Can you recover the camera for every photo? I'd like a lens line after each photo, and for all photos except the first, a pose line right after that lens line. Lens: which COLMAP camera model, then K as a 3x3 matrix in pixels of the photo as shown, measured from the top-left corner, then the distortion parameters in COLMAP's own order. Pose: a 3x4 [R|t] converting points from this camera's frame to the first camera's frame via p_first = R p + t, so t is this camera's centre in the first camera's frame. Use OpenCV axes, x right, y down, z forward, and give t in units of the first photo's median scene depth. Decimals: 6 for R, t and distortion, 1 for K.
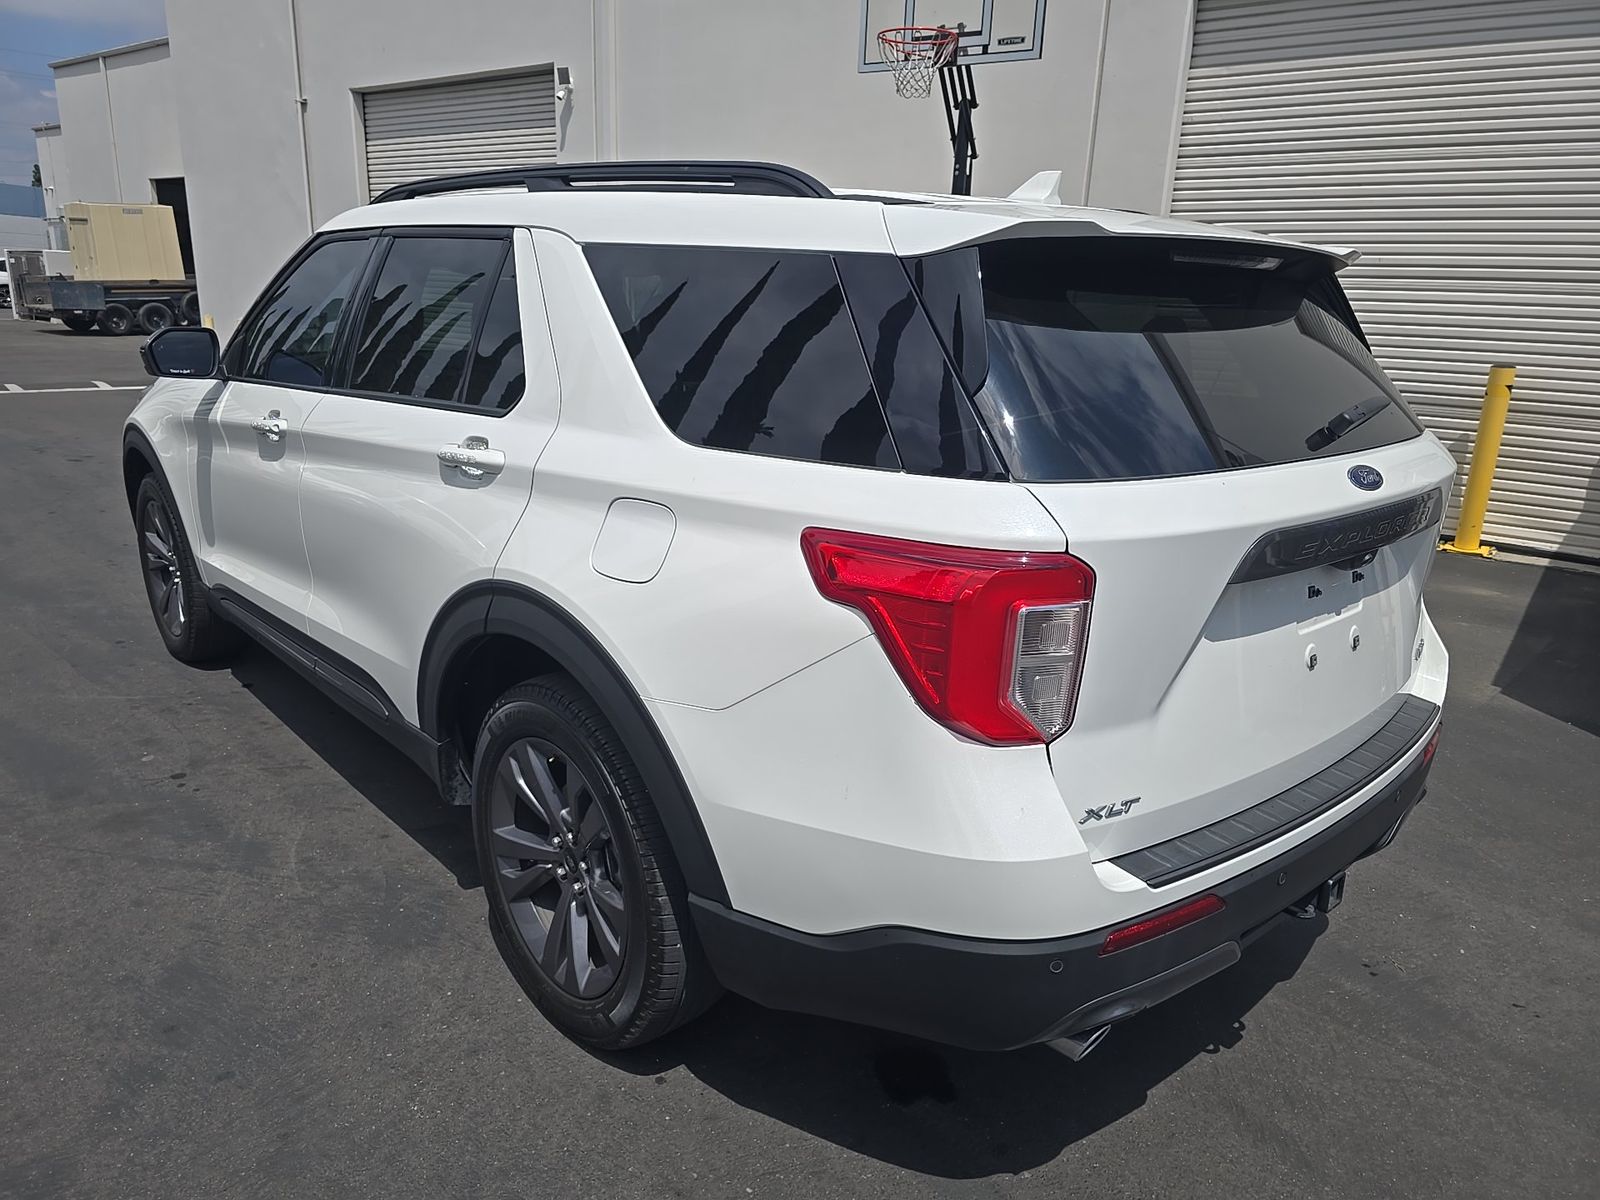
lens RADIAL K [[1053.9, 0, 793.1], [0, 1053.9, 601.1], [0, 0, 1]] dist [0.025484, -0.021993]
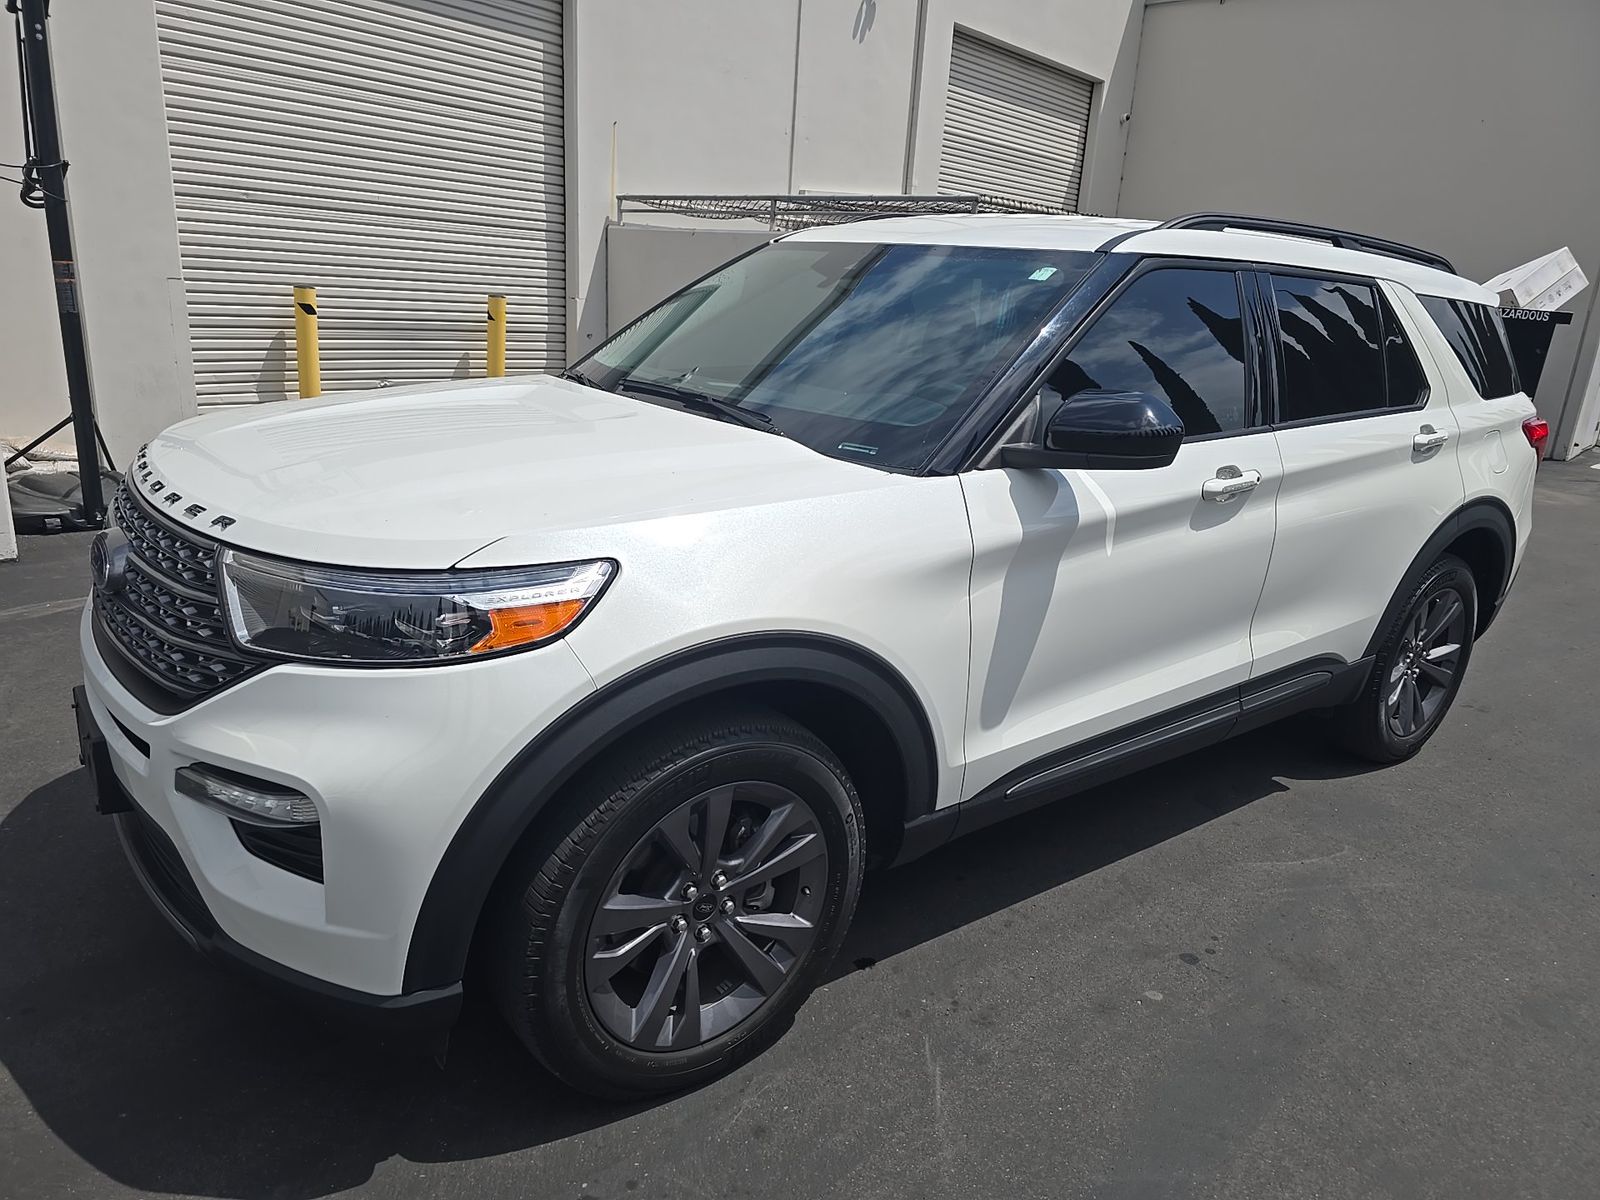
lens RADIAL K [[1053.9, 0, 796.1], [0, 1053.9, 596.2], [0, 0, 1]] dist [0.025484, -0.021993]
pose [[0.105384, -0.312340, 0.944107, -1.233642], [0.215815, 0.933949, 0.284890, -0.359849], [-0.970731, 0.173729, 0.165831, 1.080386]]
